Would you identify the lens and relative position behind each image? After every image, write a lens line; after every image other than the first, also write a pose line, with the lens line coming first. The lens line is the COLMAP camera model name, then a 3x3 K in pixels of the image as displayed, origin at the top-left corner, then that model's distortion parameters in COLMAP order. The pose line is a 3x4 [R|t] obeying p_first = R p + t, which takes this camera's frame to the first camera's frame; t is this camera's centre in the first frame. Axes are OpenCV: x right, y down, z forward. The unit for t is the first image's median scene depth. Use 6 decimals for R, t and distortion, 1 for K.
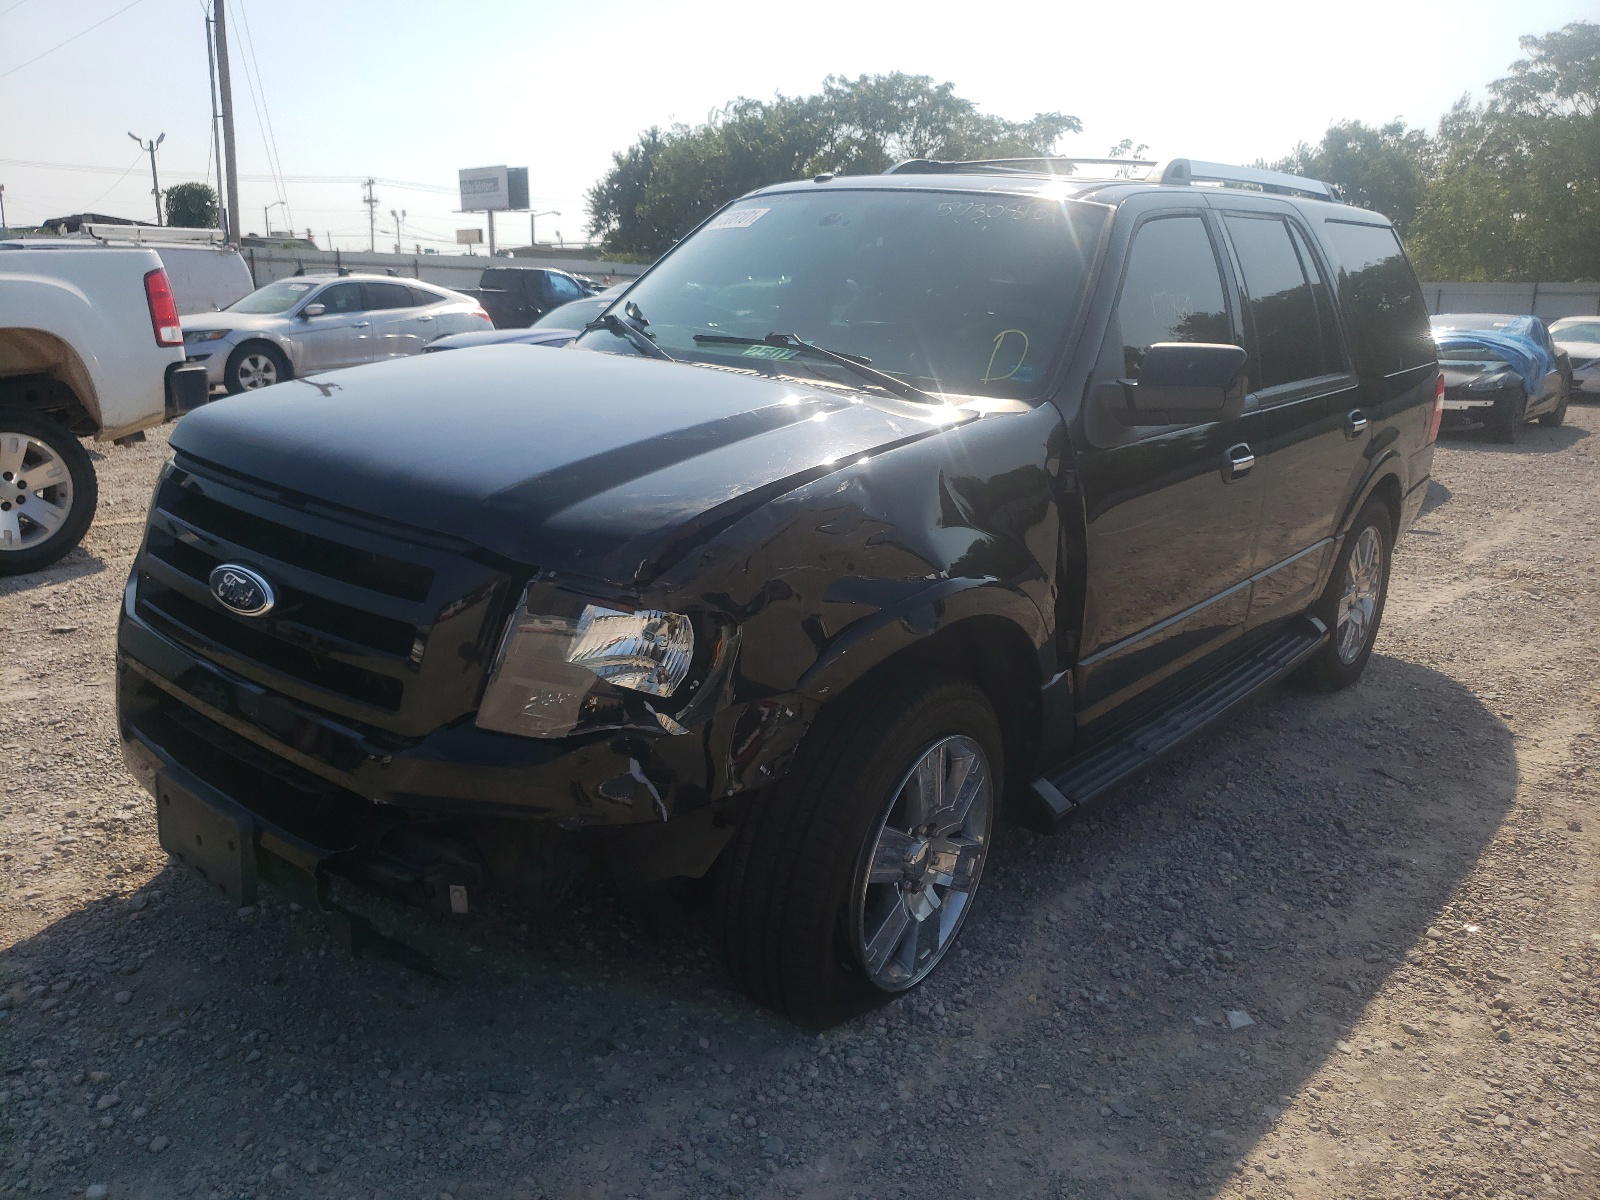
lens RADIAL K [[1201.9, 0, 797.4], [0, 1201.9, 649.9], [0, 0, 1]] dist [0.008878, 0.014637]
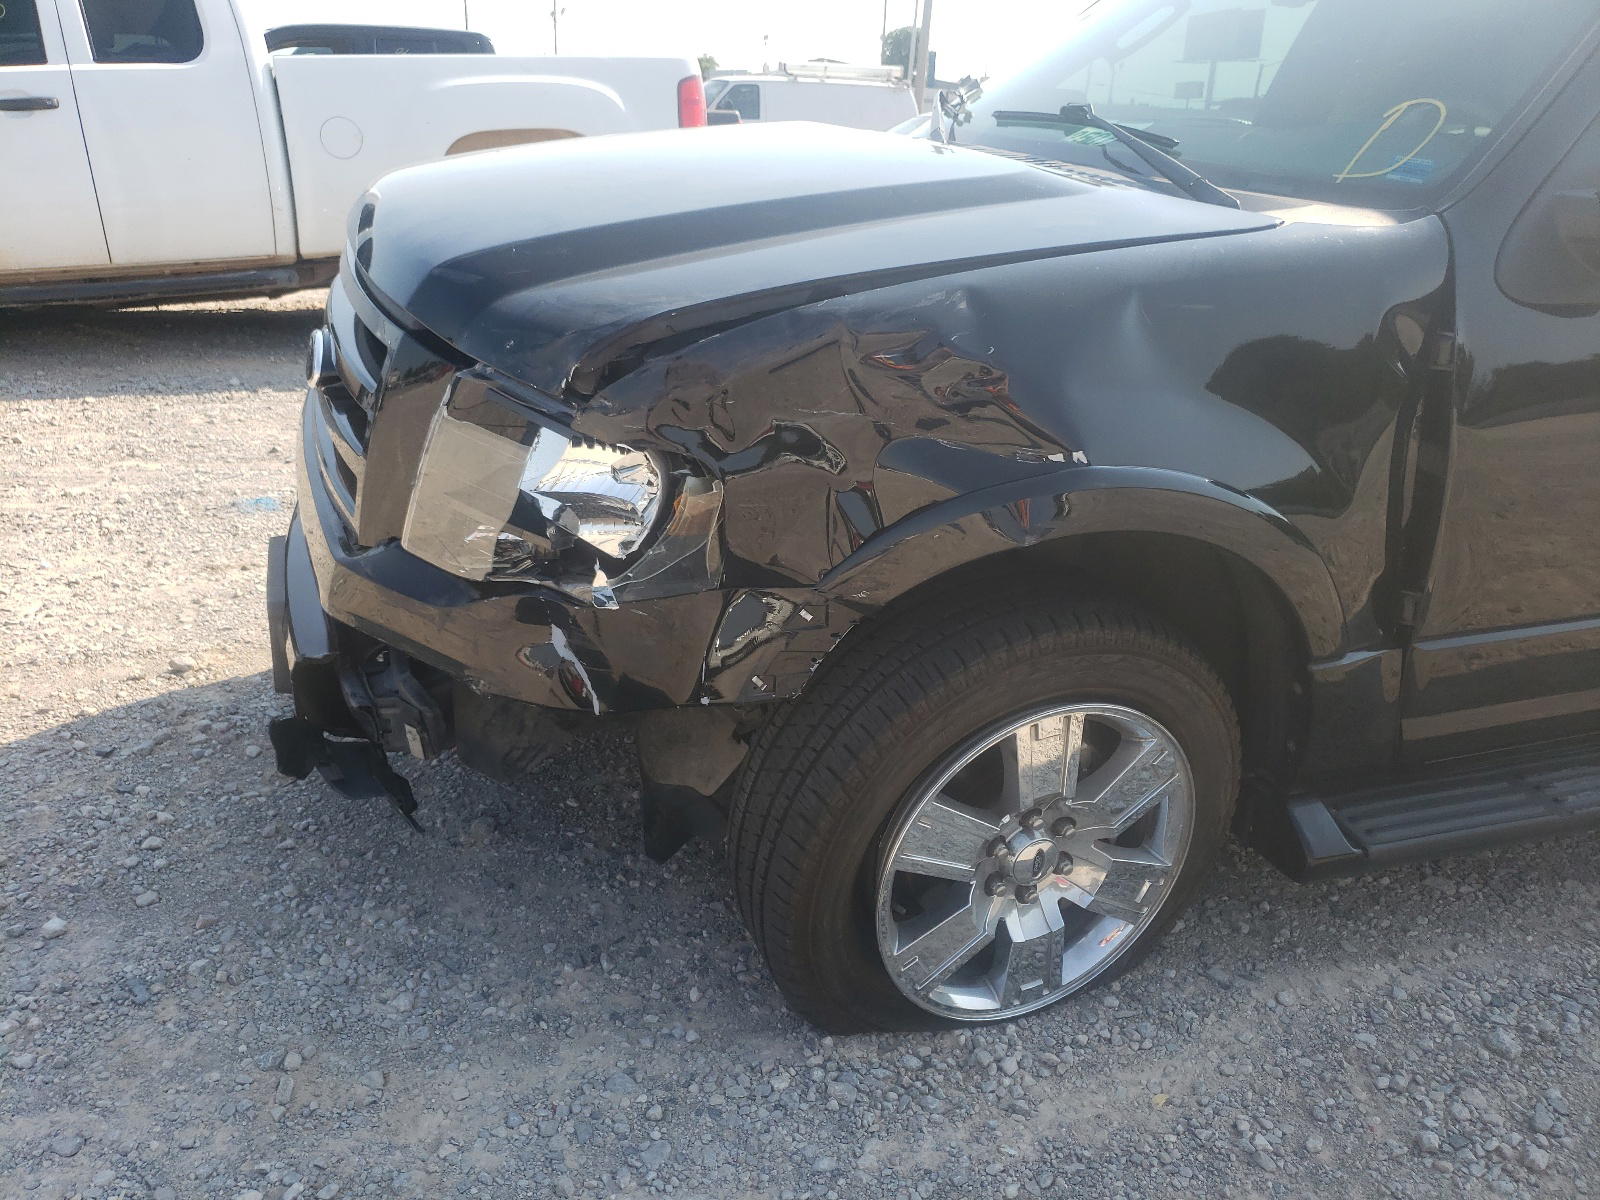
lens RADIAL K [[1201.9, 0, 797.4], [0, 1201.9, 649.9], [0, 0, 1]] dist [0.008878, 0.014637]
pose [[0.859335, 0.223012, -0.460227, 0.277678], [-0.172410, 0.973562, 0.149836, -0.029116], [0.481475, -0.049412, 0.875066, 0.309560]]
